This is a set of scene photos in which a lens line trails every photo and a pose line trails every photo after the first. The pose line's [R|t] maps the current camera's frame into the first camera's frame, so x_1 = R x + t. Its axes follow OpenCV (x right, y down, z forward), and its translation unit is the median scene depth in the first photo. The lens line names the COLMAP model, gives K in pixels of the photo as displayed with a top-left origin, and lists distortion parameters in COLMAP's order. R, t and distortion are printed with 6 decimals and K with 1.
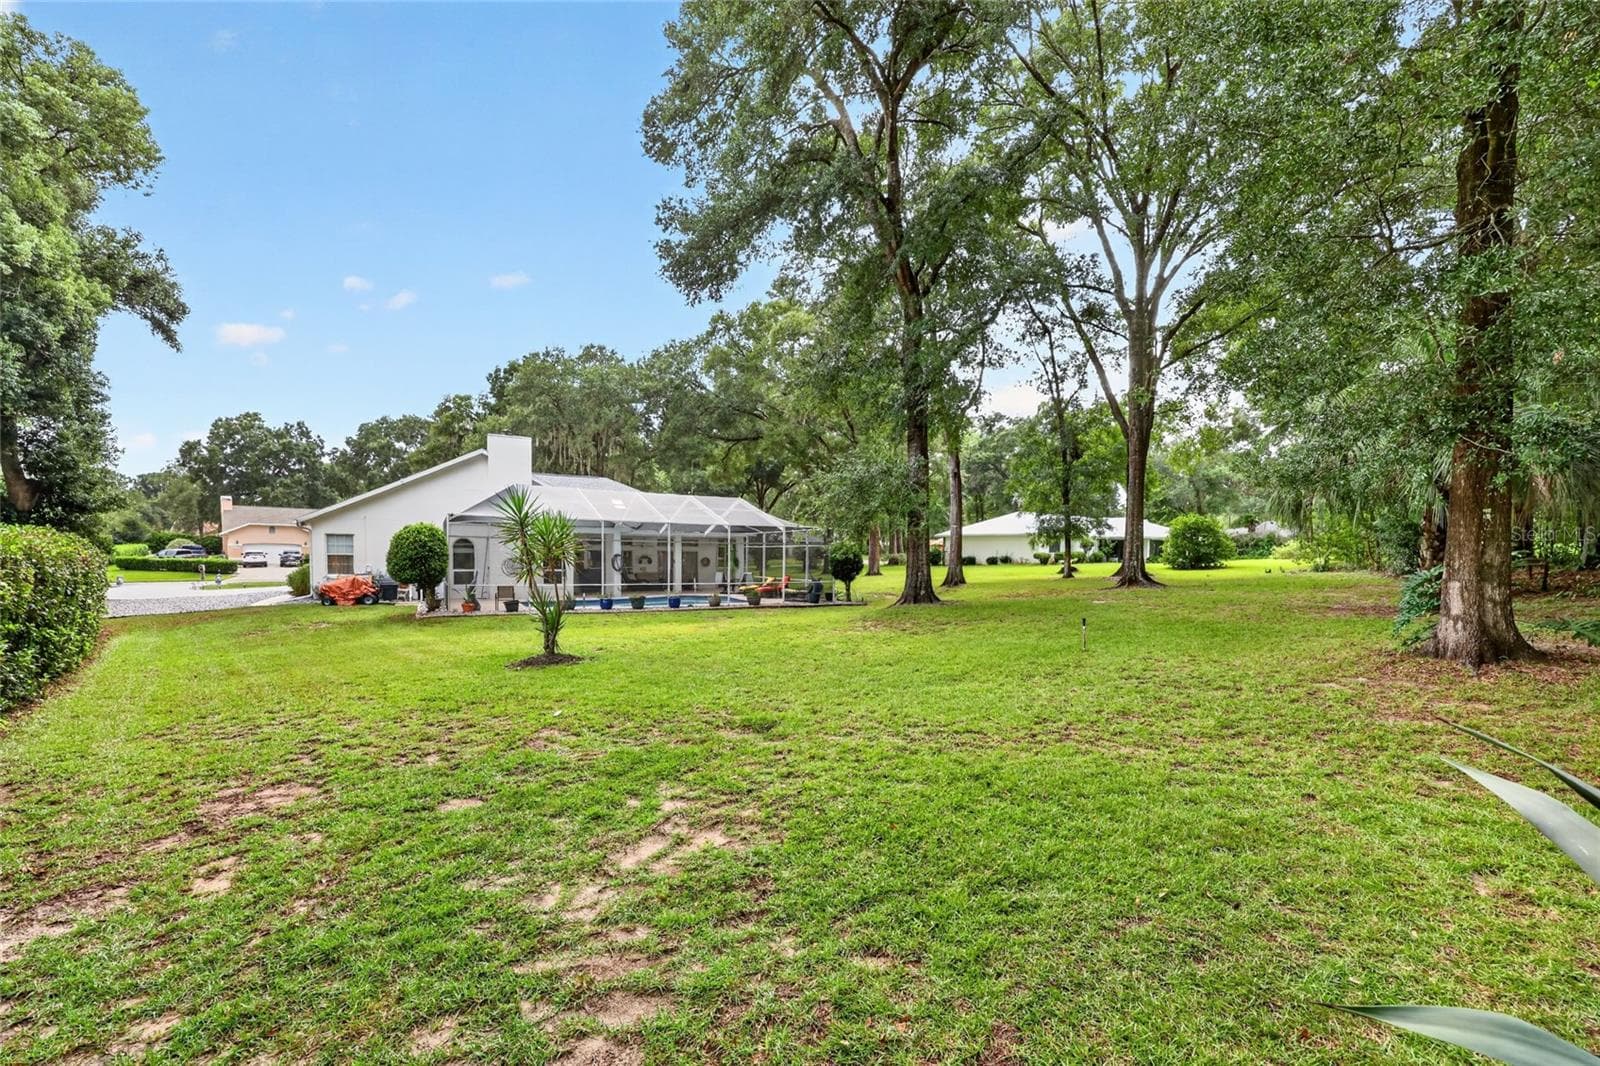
lens RADIAL K [[627.8, 0, 800.0], [0, 627.8, 533.0], [0, 0, 1]] dist [-0.012164, 0.000103]
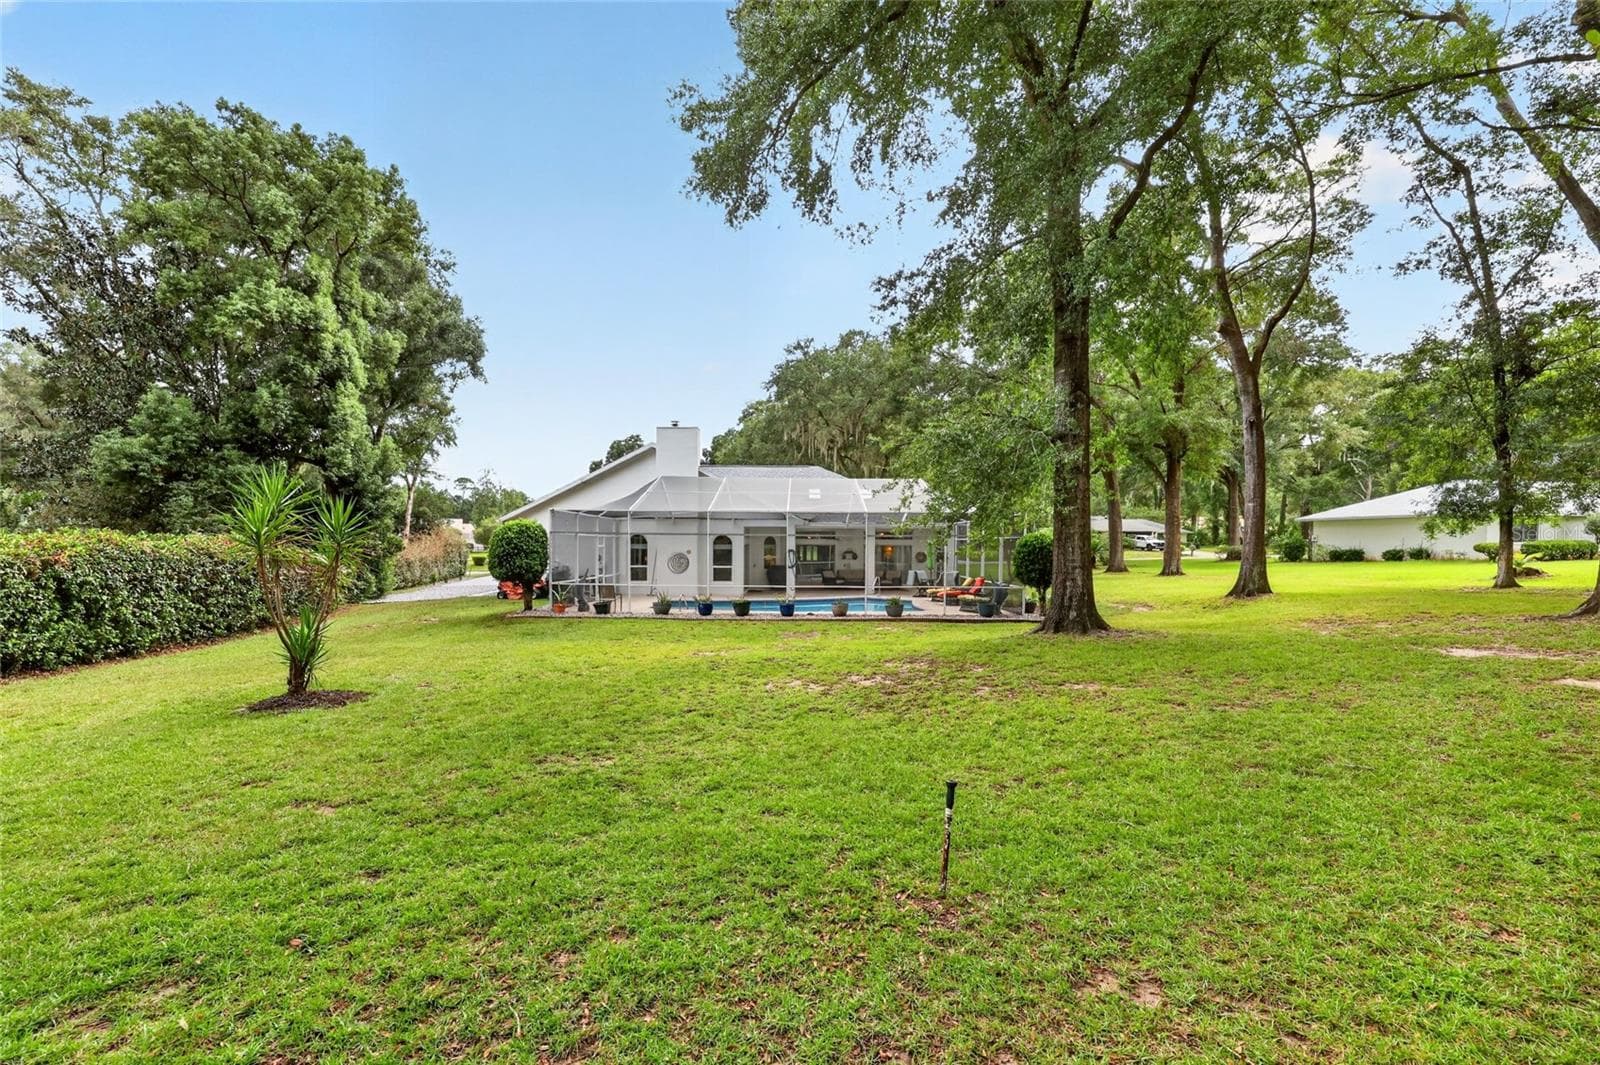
lens RADIAL K [[638.0, 0, 800.0], [0, 638.0, 532.5], [0, 0, 1]] dist [-0.000167, 0.000327]
pose [[0.878688, -0.014854, -0.477165, 0.137516], [0.020678, 0.999762, 0.006956, 0.003540], [0.476948, -0.015979, 0.878786, 0.178708]]
